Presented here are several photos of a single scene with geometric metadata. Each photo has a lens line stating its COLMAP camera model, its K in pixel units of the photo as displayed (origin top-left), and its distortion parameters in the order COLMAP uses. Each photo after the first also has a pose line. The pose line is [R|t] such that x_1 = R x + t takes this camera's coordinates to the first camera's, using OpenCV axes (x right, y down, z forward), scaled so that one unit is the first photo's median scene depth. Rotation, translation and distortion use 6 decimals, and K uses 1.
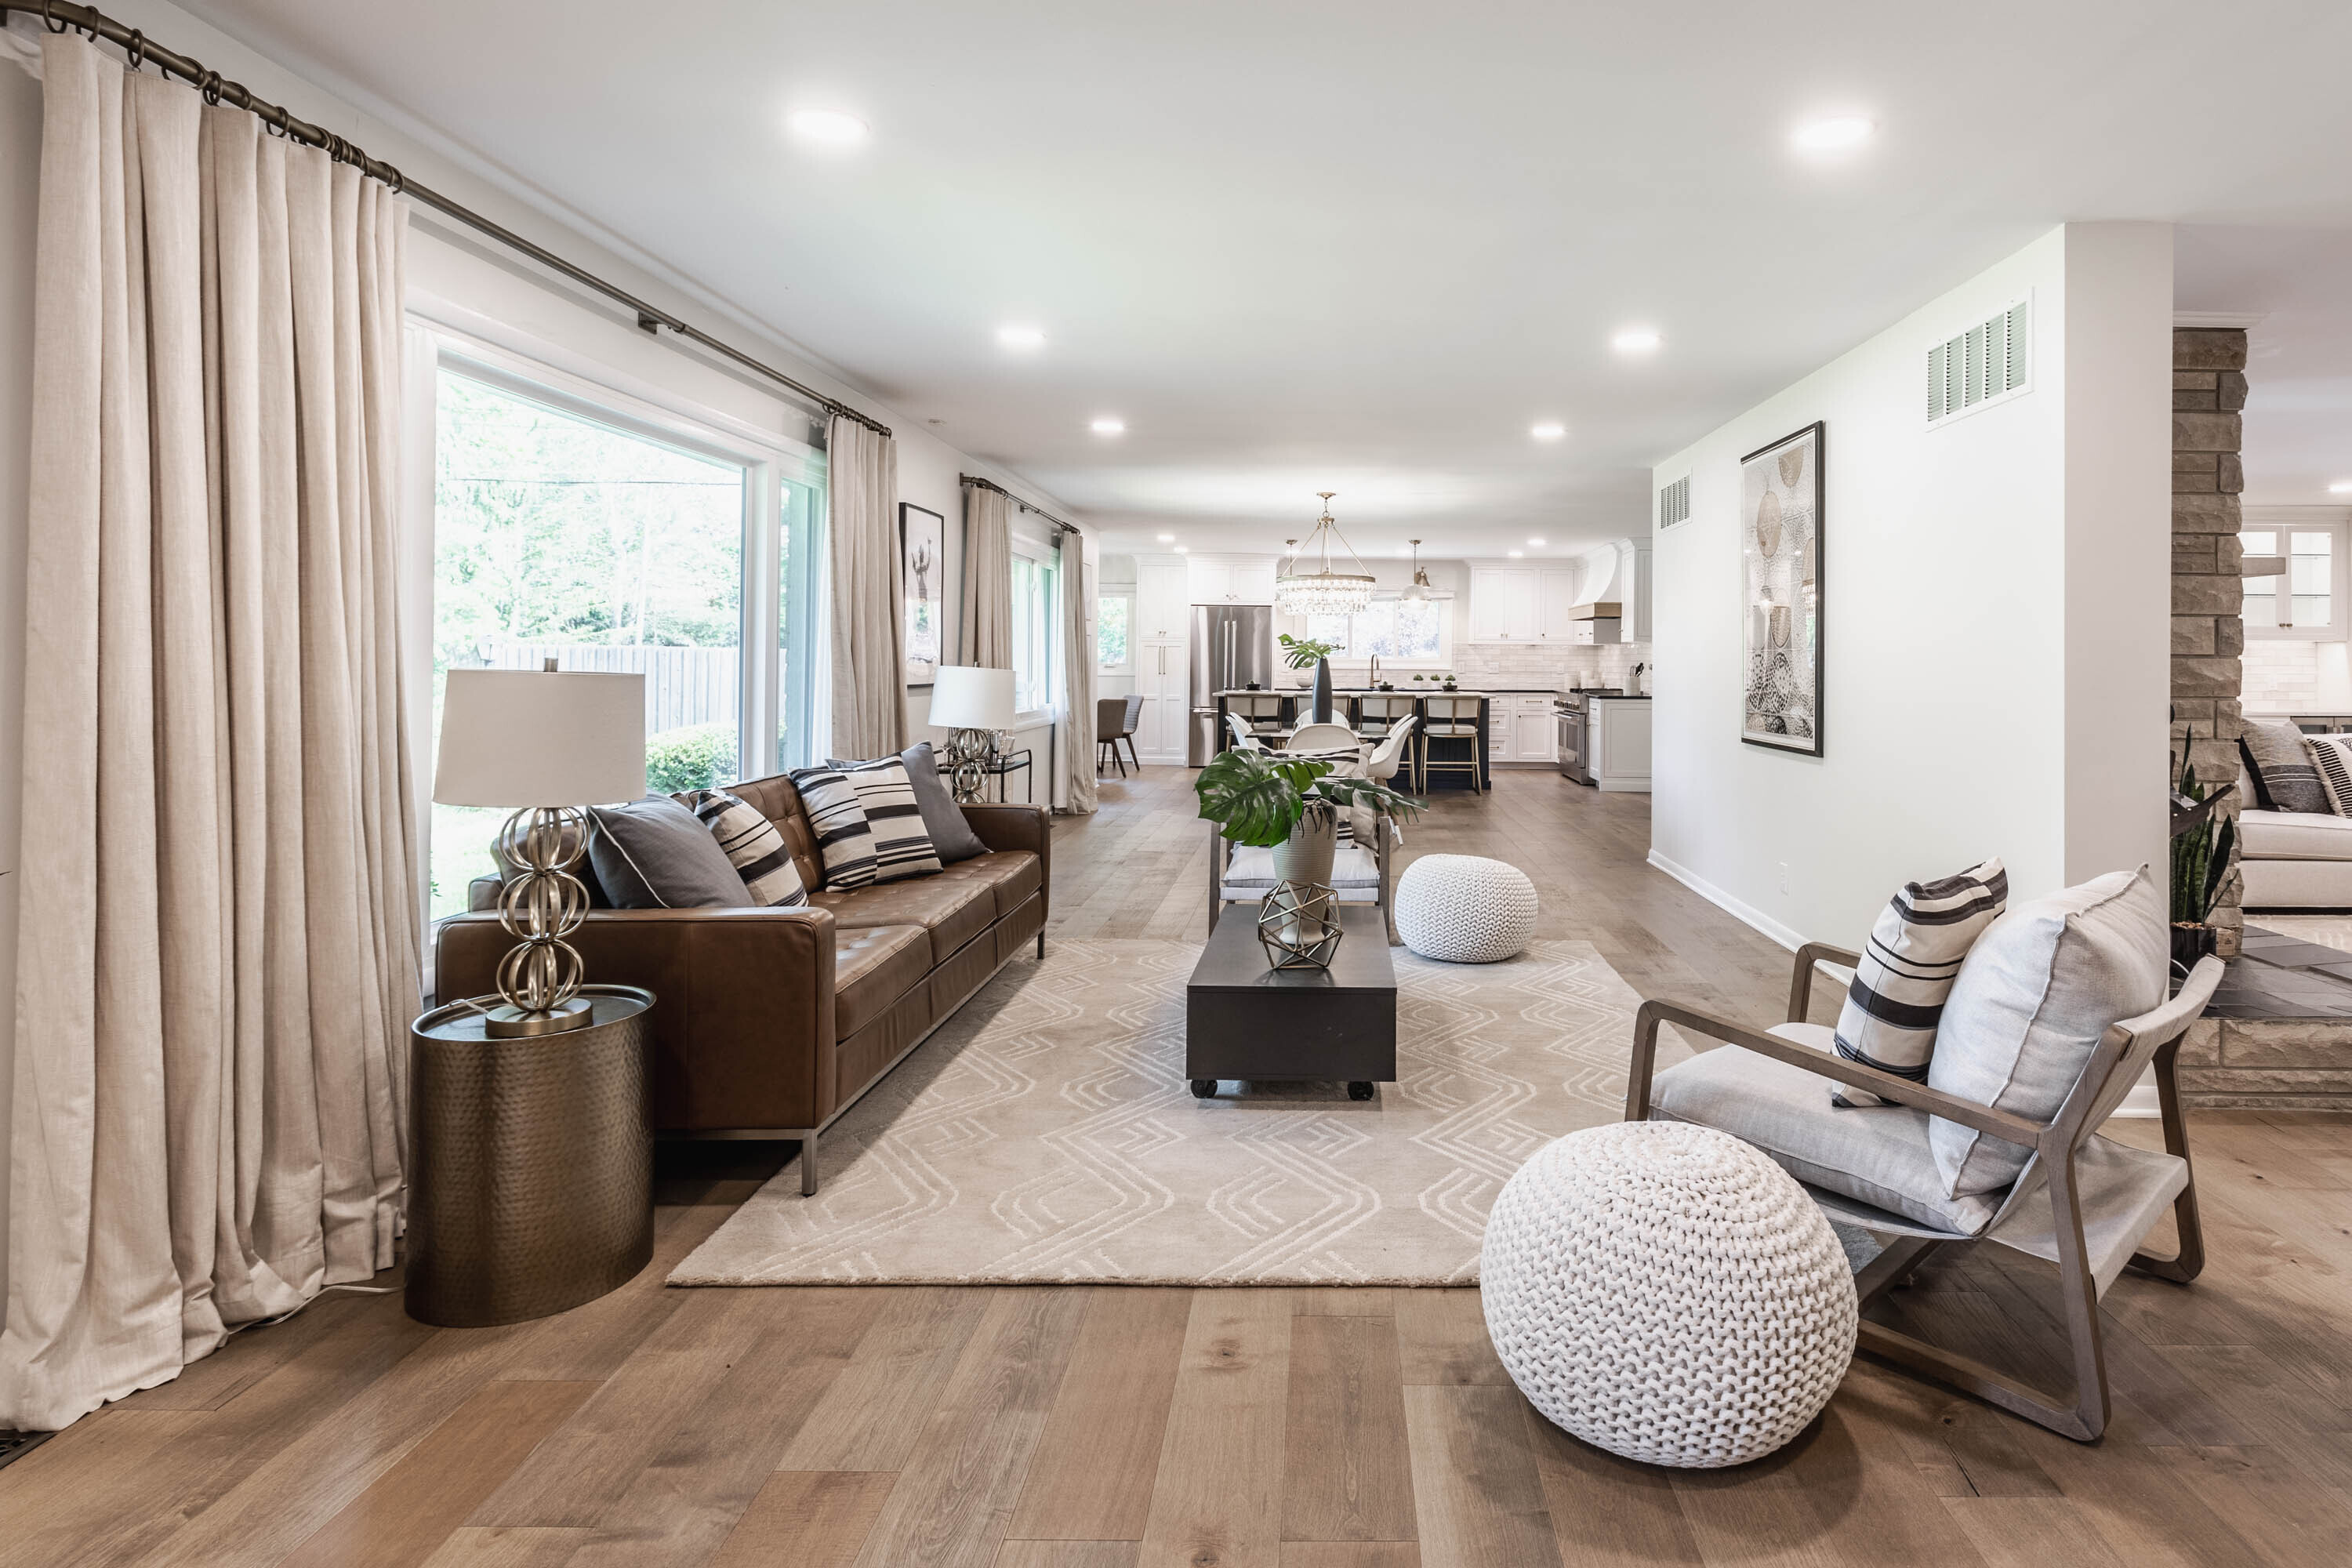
lens RADIAL K [[1274.8, 0, 1339.6], [0, 1274.8, 657.8], [0, 0, 1]] dist [0.005778, 0.001667]
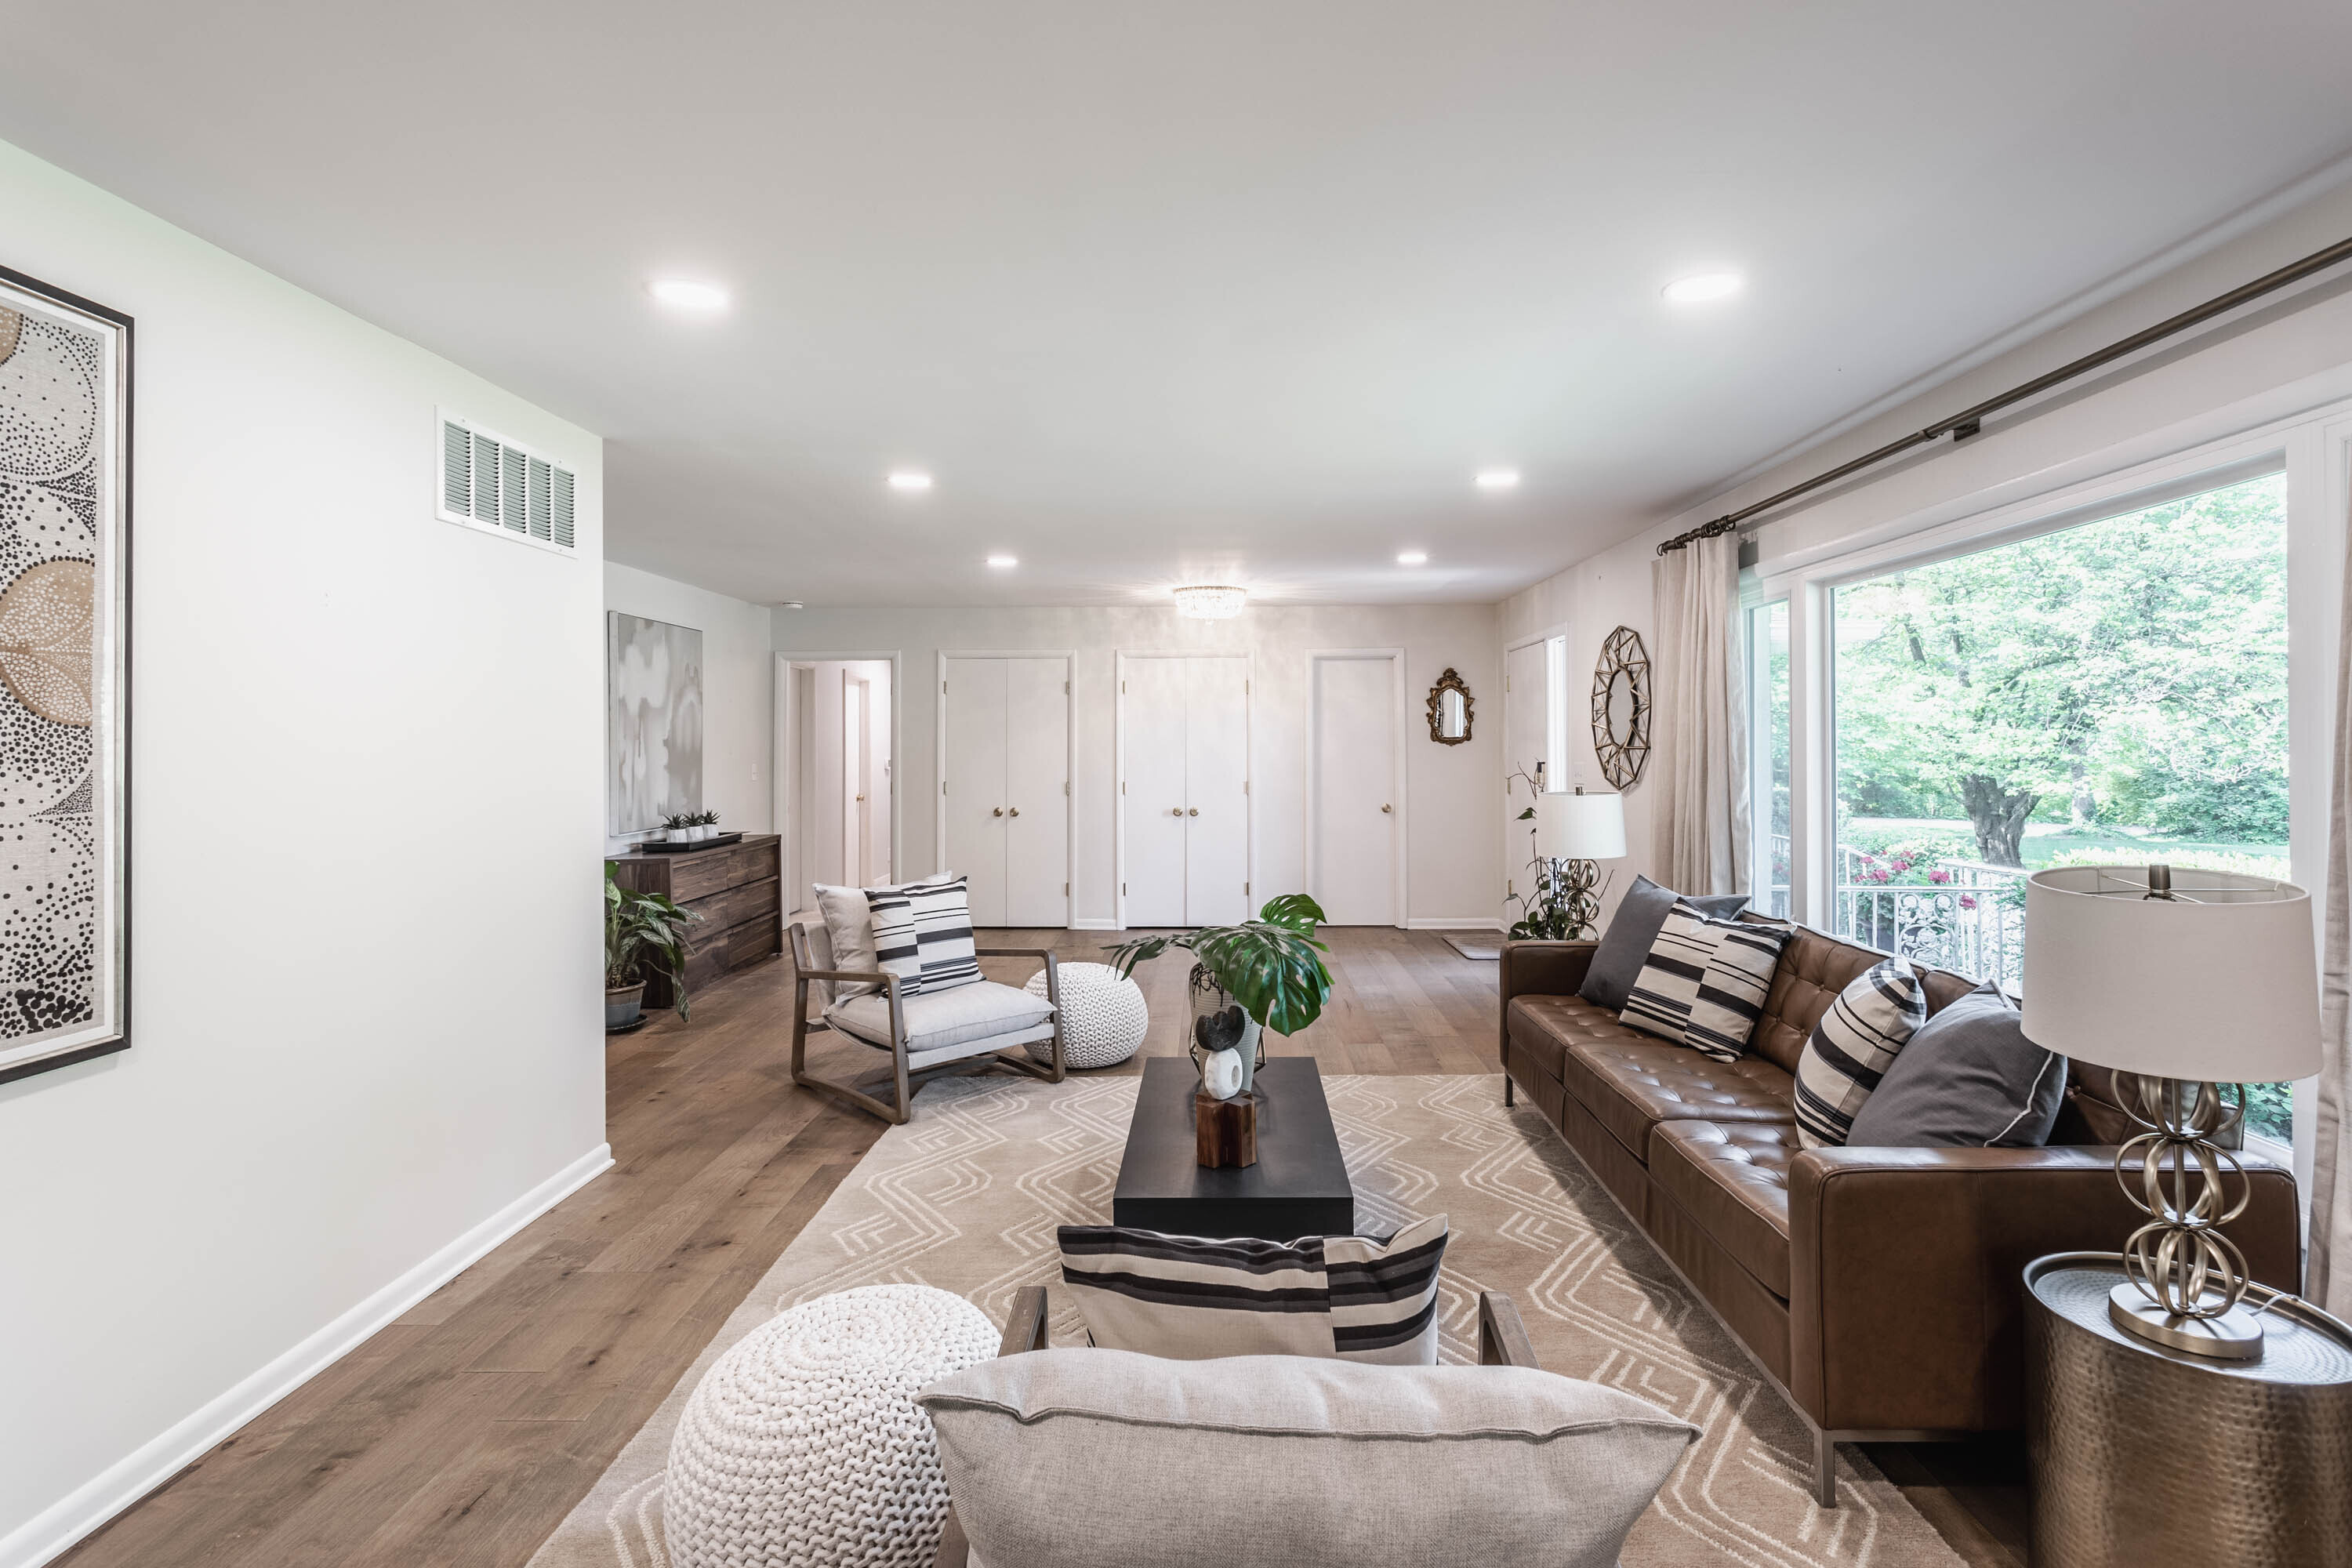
lens RADIAL K [[1139.1, 0, 1199.1], [0, 1139.1, 729.9], [0, 0, 1]] dist [-0.009425, 0.003618]
pose [[-0.999484, -0.002047, 0.032040, -0.058017], [-0.002539, 0.999879, -0.015322, -0.067114], [-0.032005, -0.015395, -0.999369, 2.985812]]
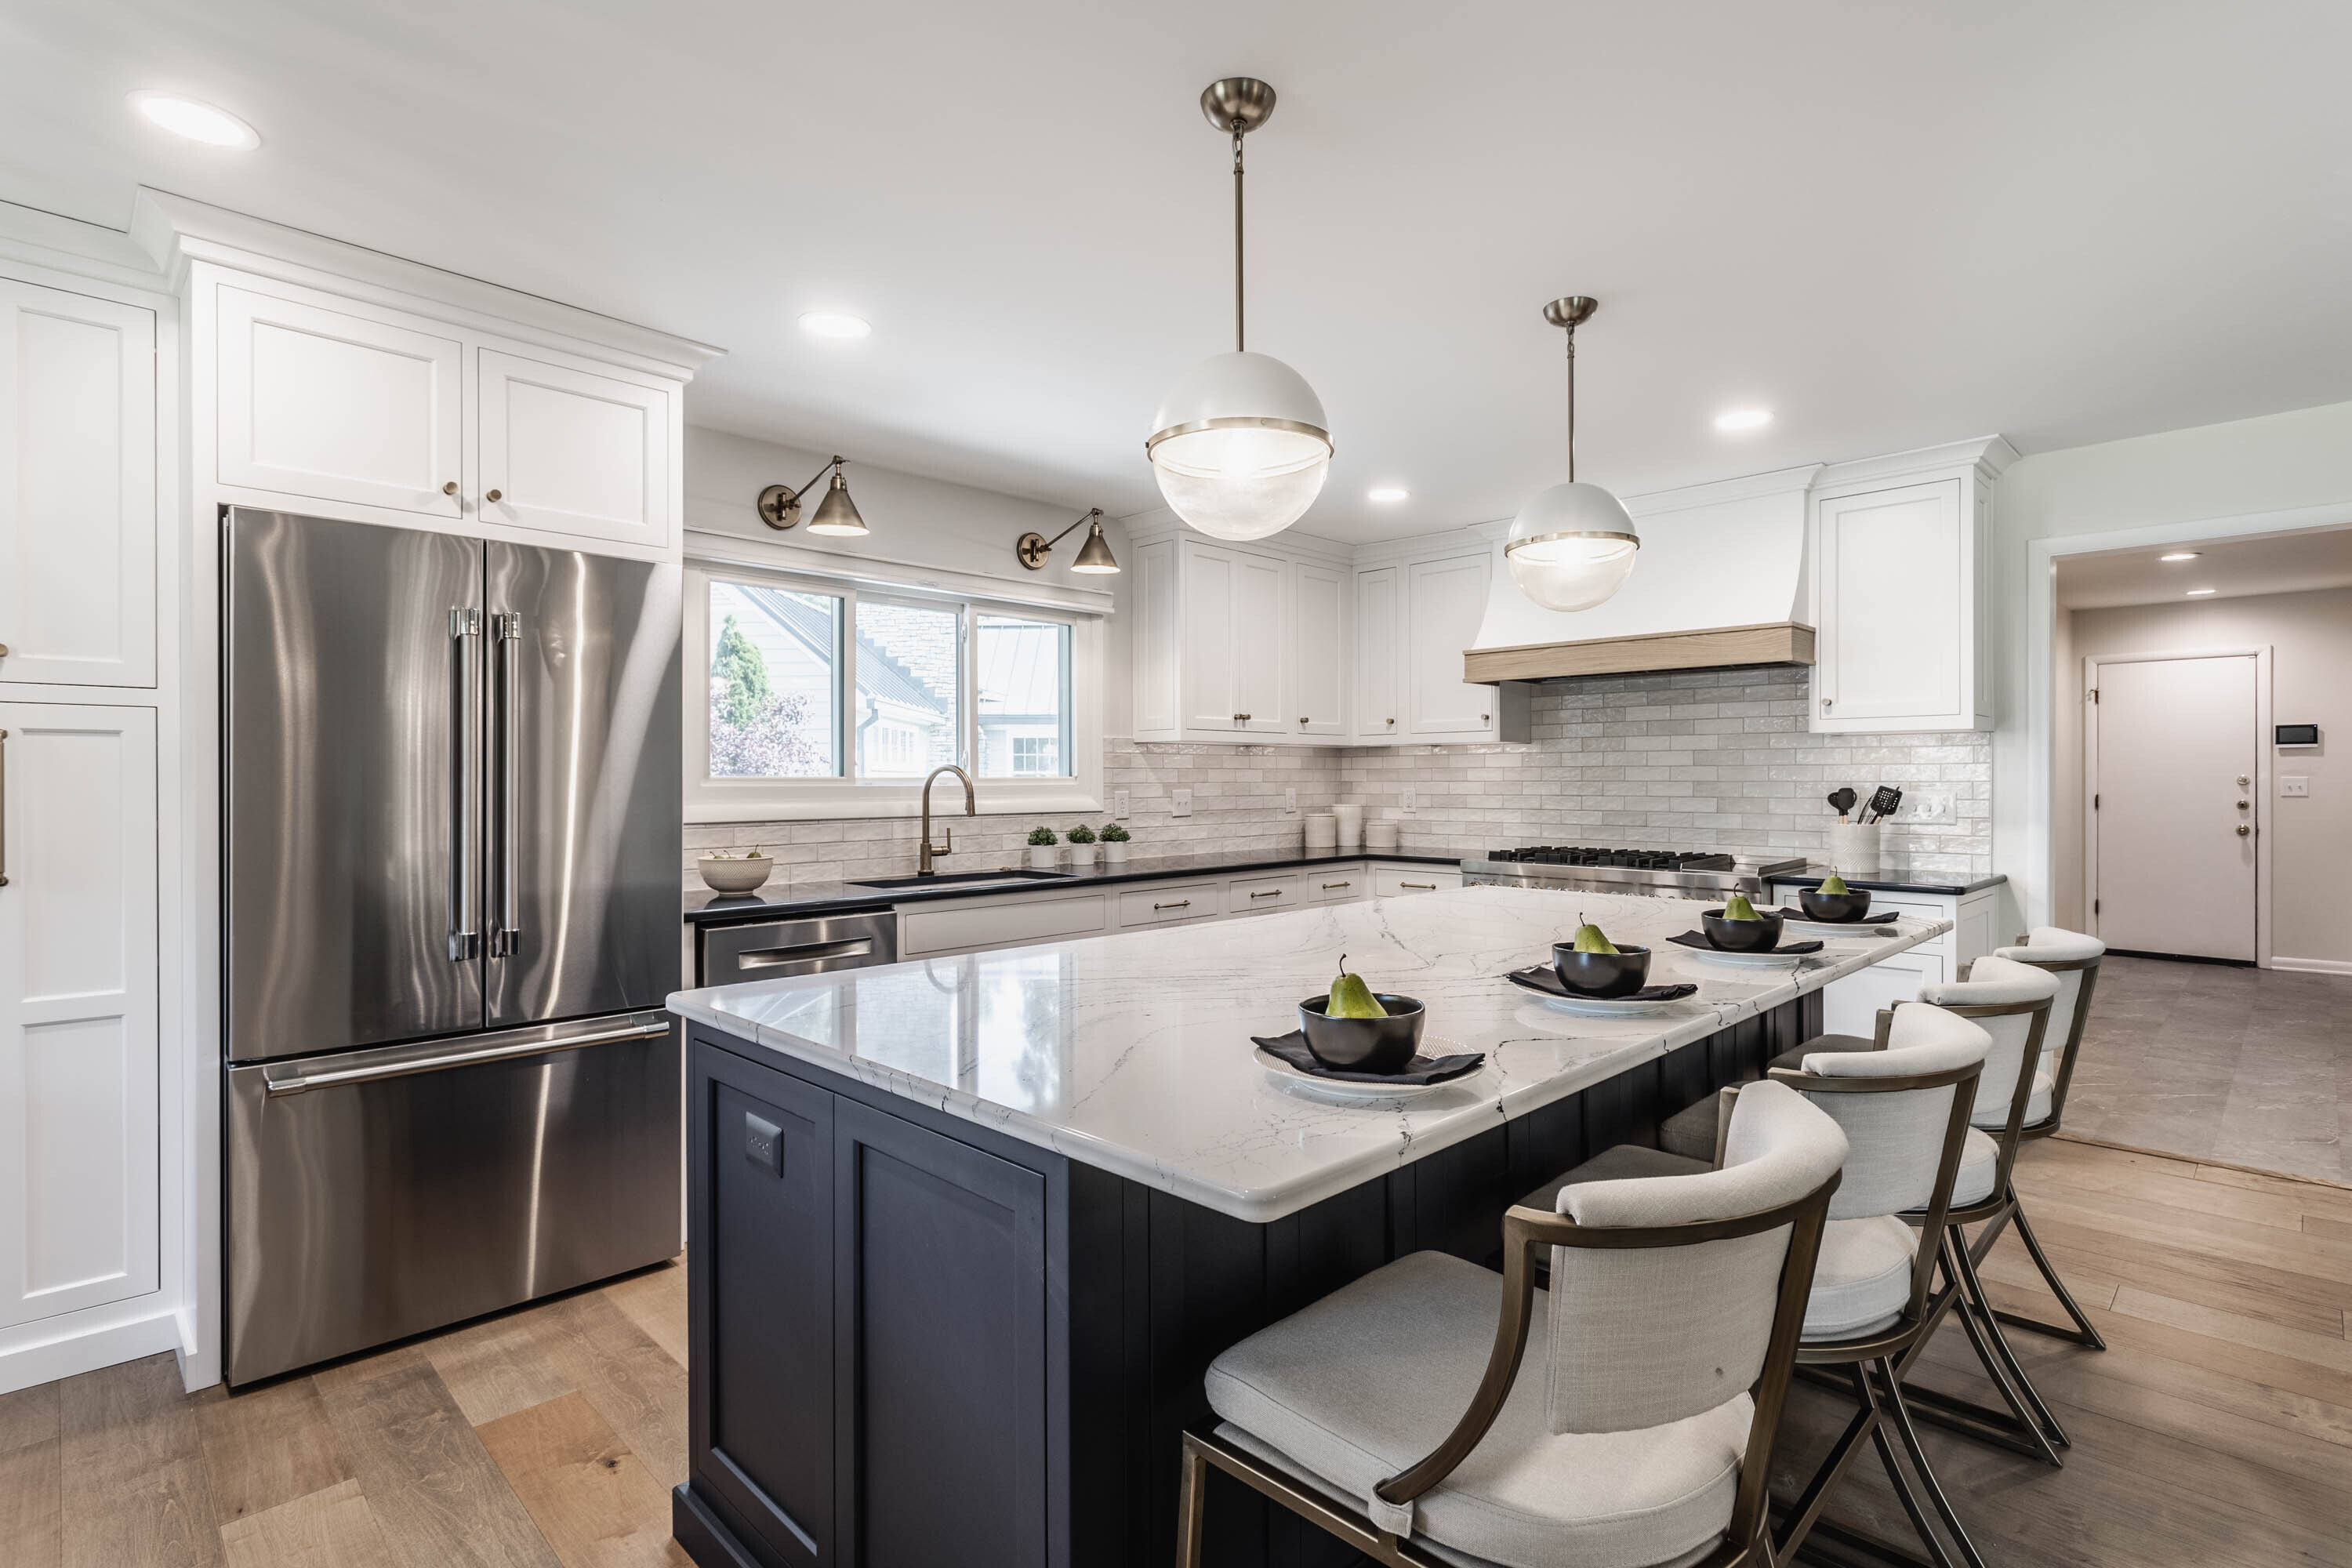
lens RADIAL K [[1139.1, 0, 1204.0], [0, 1139.1, 781.7], [0, 0, 1]] dist [-0.009425, 0.003618]
pose [[0.704613, -0.008252, 0.709544, -0.801586], [0.003025, 0.999958, 0.008625, -0.009335], [-0.709585, -0.003931, 0.704609, 4.634717]]
